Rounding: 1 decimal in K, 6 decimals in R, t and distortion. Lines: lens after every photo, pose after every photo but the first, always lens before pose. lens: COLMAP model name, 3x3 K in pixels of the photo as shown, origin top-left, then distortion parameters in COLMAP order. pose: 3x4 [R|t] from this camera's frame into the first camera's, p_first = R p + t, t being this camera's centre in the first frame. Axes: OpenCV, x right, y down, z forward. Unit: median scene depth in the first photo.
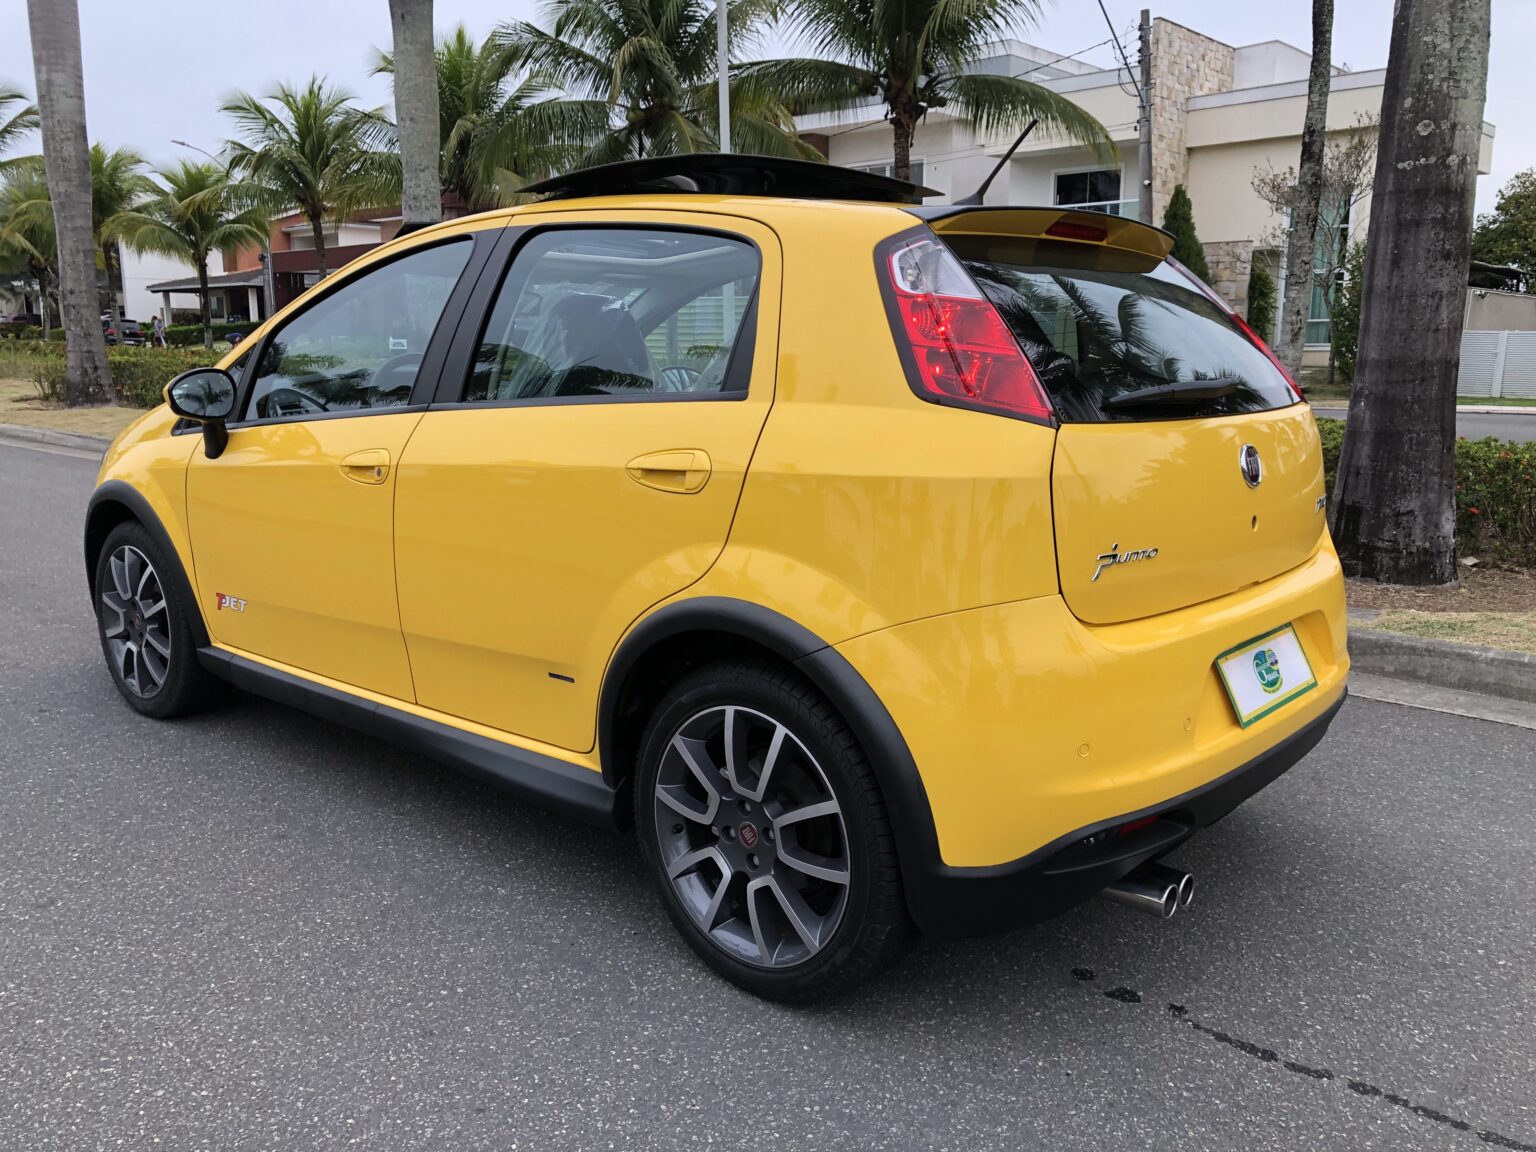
lens RADIAL K [[1266.5, 0, 756.0], [0, 1266.5, 584.4], [0, 0, 1]] dist [0.022409, -0.017184]
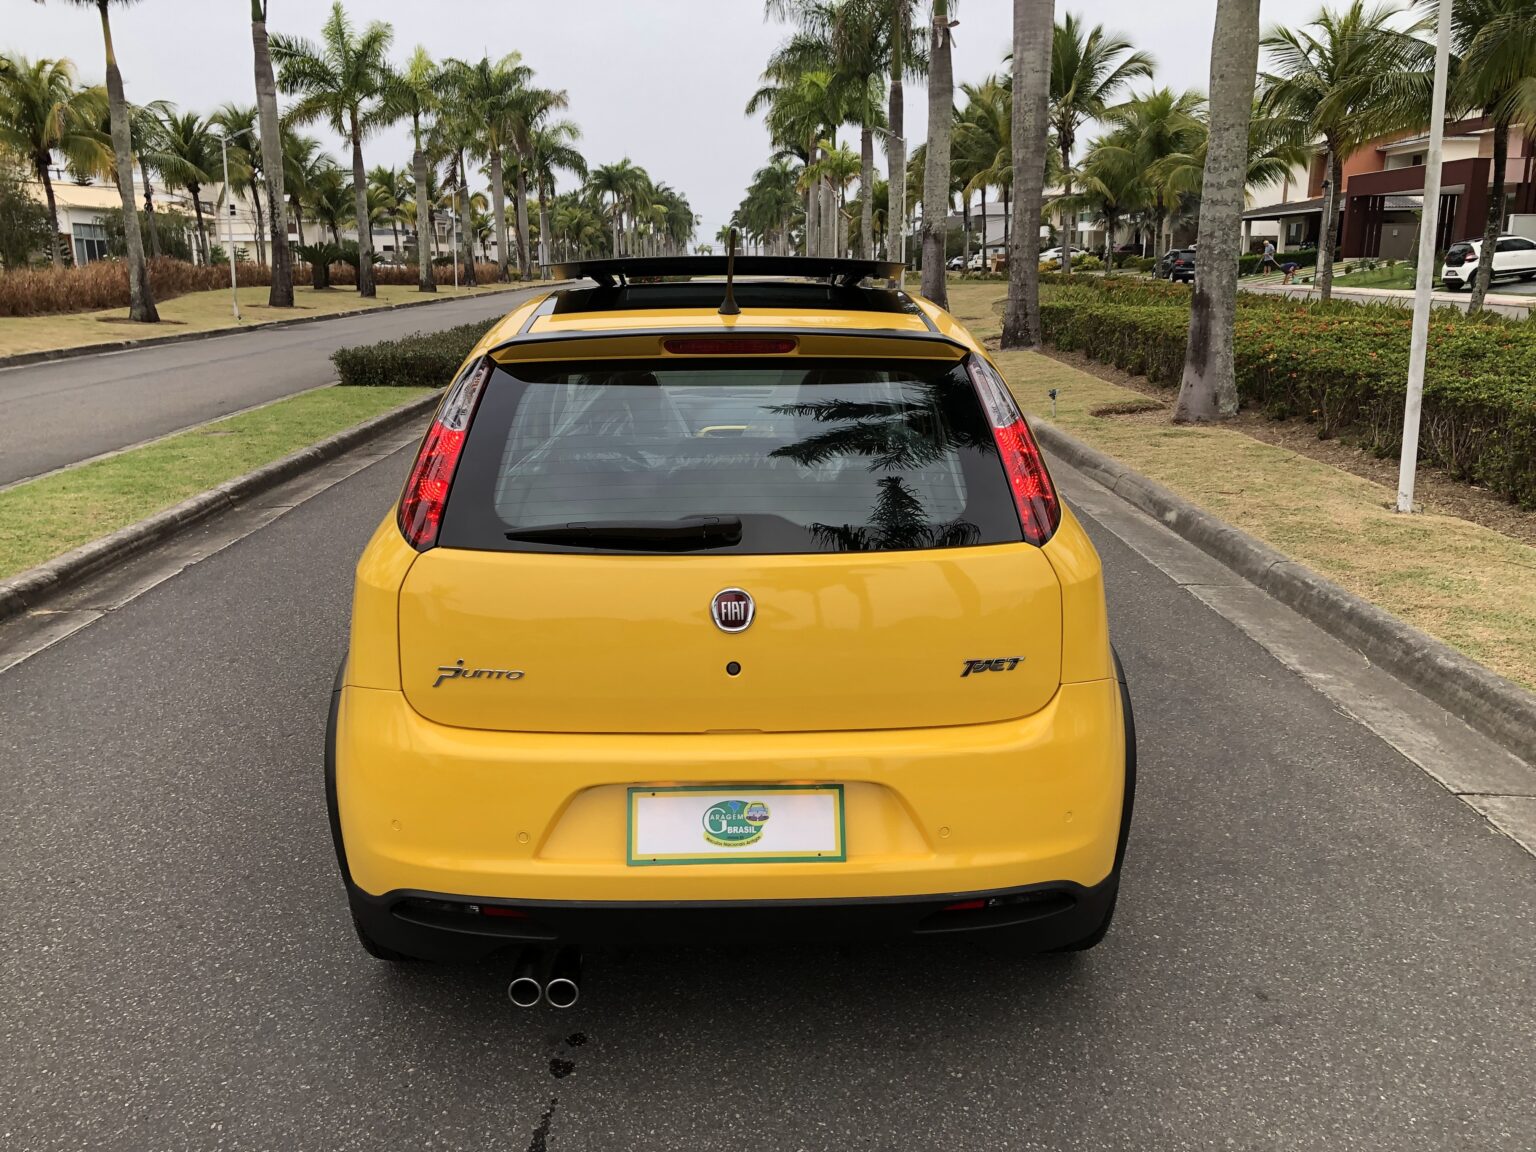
lens RADIAL K [[1266.5, 0, 759.8], [0, 1266.5, 575.7], [0, 0, 1]] dist [0.022409, -0.017184]
pose [[0.684760, 0.165736, -0.709673, 0.448300], [-0.127229, 0.986029, 0.107514, -0.093368], [0.717577, 0.016670, 0.696280, 0.144550]]
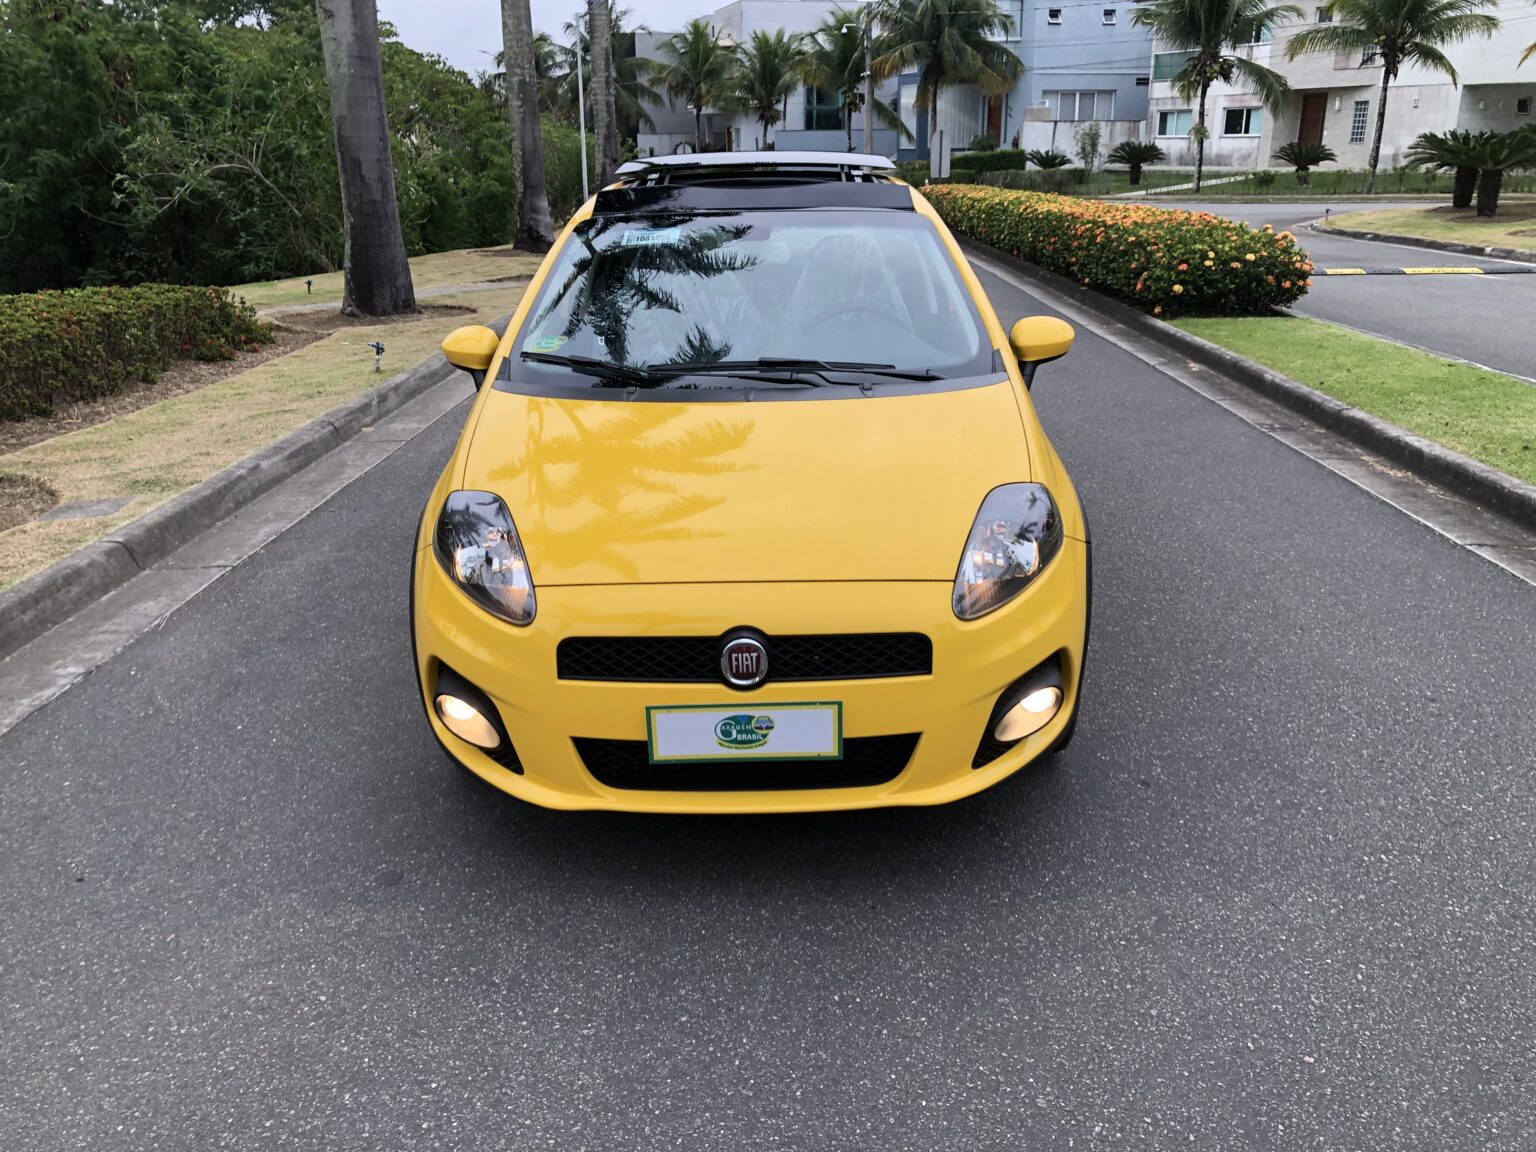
lens RADIAL K [[1266.5, 0, 770.7], [0, 1266.5, 577.4], [0, 0, 1]] dist [0.022409, -0.017184]
pose [[-0.662250, -0.236577, 0.710955, -0.665514], [0.151724, 0.886850, 0.436438, -0.287934], [-0.733761, 0.396899, -0.551421, 1.101830]]
